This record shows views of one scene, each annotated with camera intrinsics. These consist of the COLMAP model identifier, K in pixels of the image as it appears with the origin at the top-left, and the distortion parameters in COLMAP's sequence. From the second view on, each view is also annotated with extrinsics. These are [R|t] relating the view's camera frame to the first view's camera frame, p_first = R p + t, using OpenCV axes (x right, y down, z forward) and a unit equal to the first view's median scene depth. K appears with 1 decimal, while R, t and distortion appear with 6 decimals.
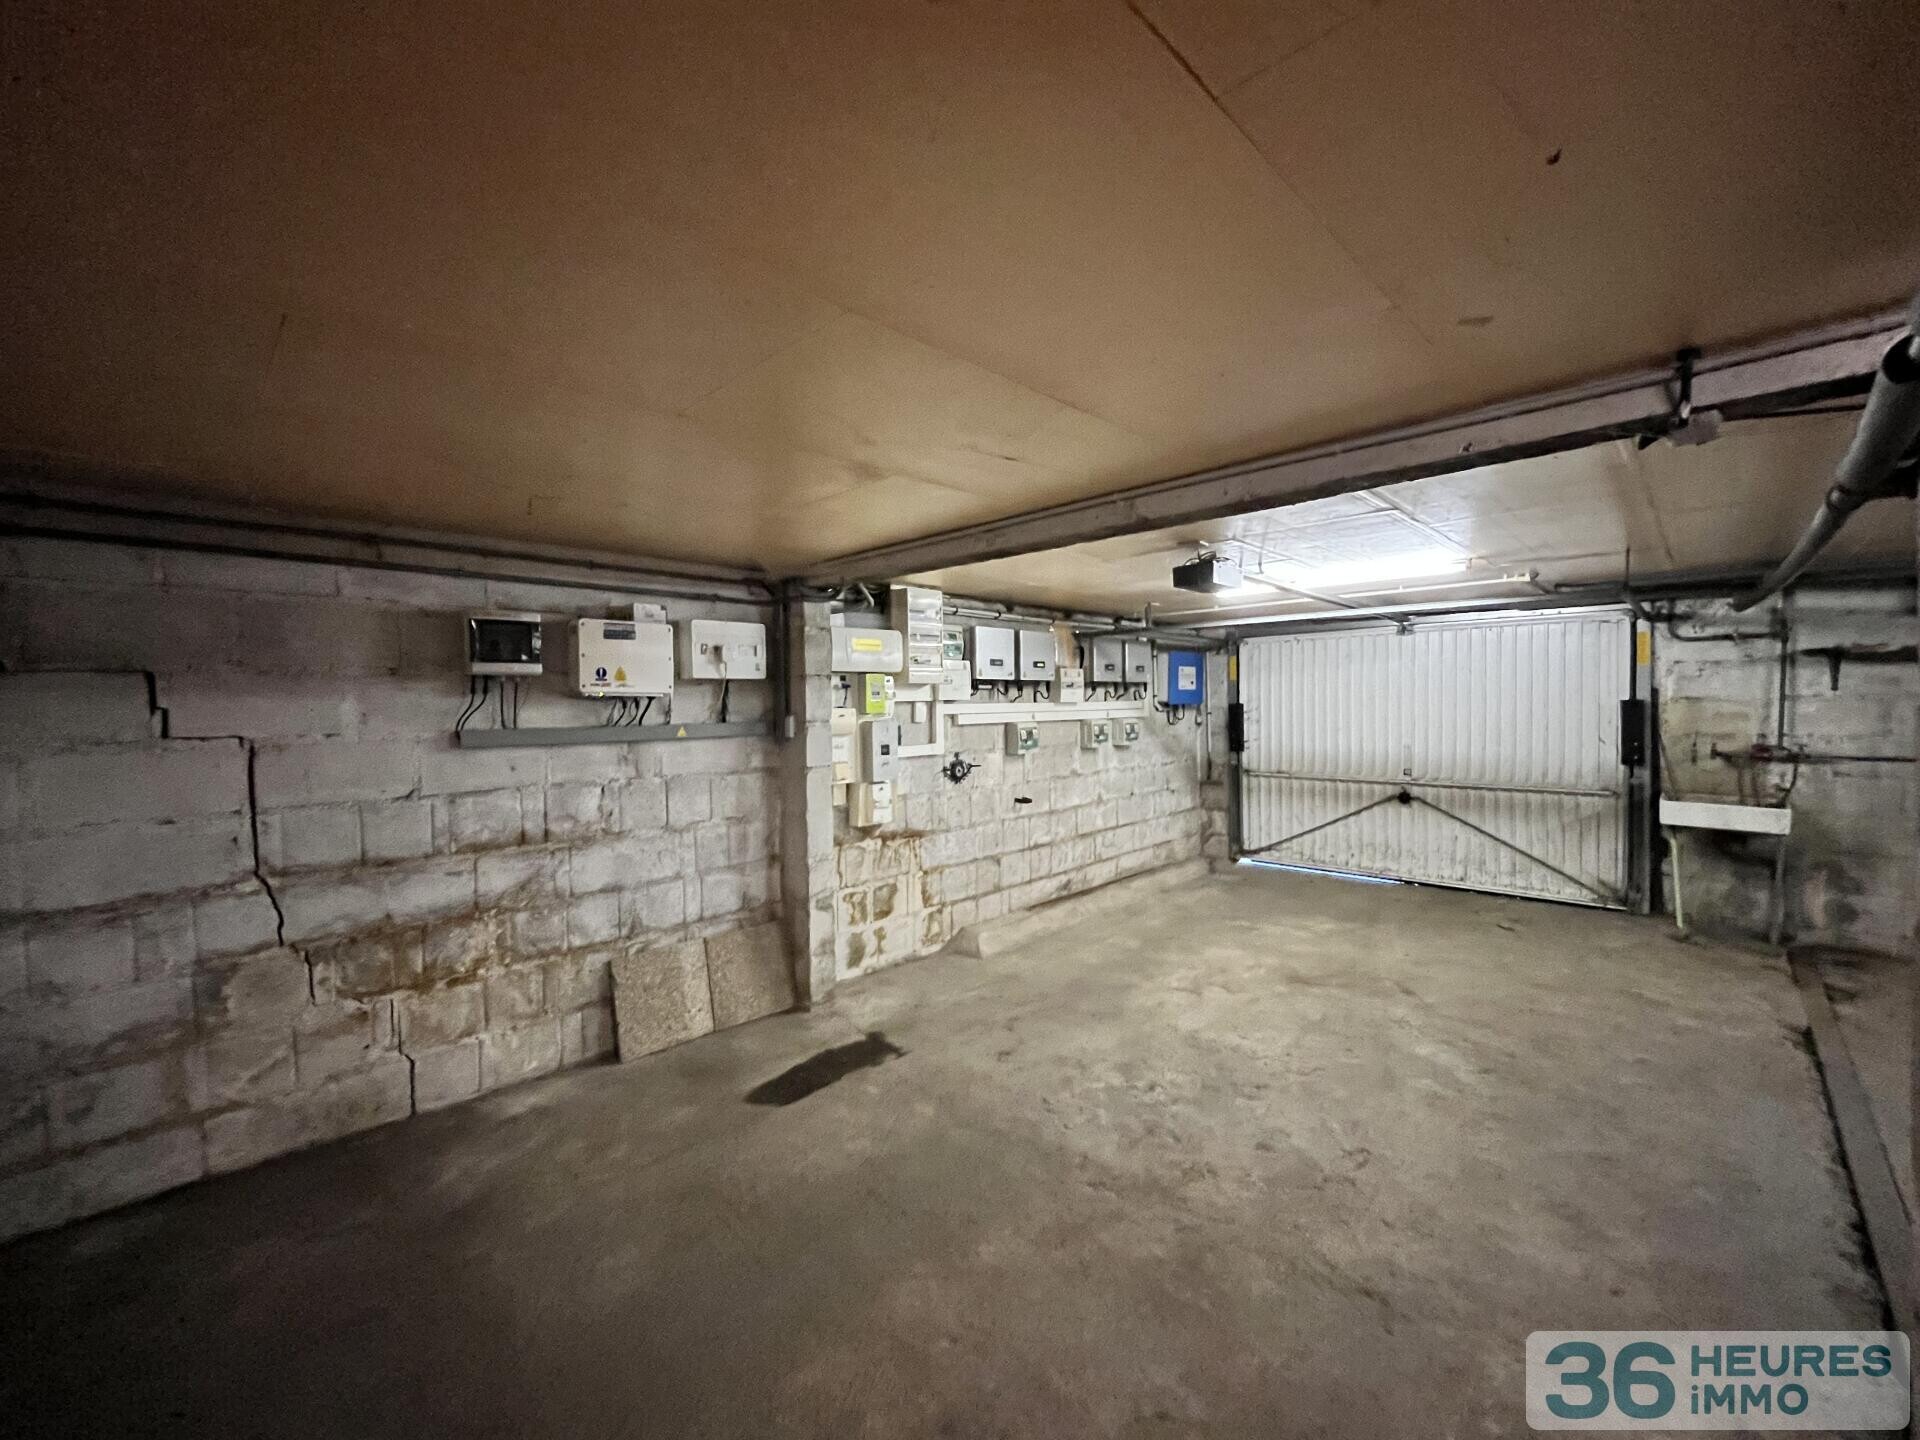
lens RADIAL K [[778.8, 0, 955.4], [0, 778.8, 719.7], [0, 0, 1]] dist [-0.001467, -0.000052]
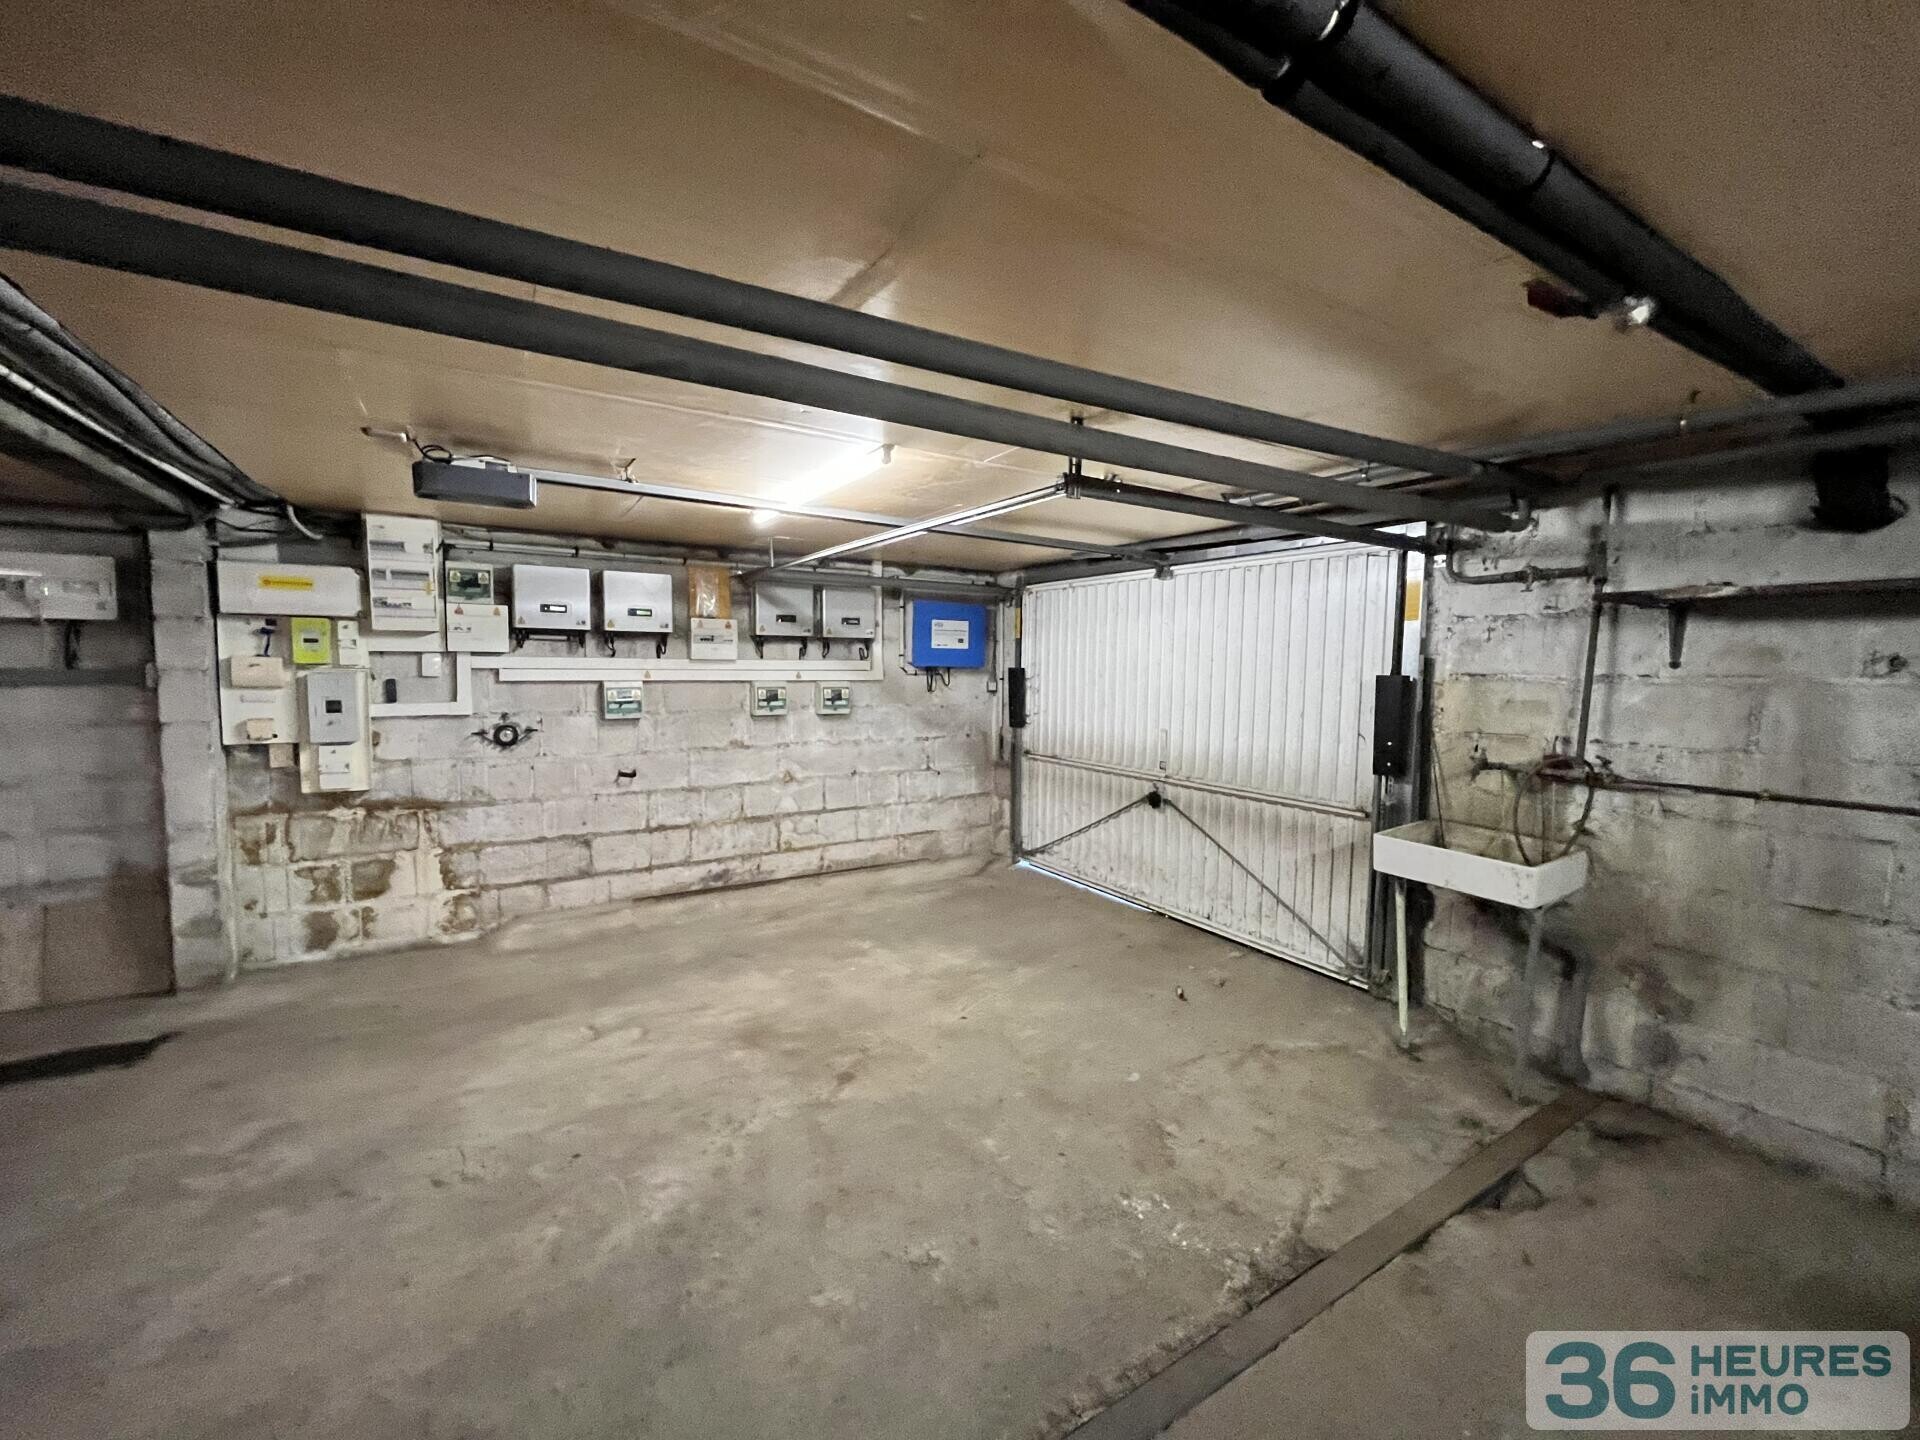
lens RADIAL K [[778.8, 0, 954.5], [0, 778.8, 718.6], [0, 0, 1]] dist [-0.001467, -0.000052]
pose [[0.970685, 0.042877, -0.236500, 0.753684], [-0.030901, 0.998056, 0.054119, -0.015261], [0.238361, -0.045225, 0.970123, 0.317161]]
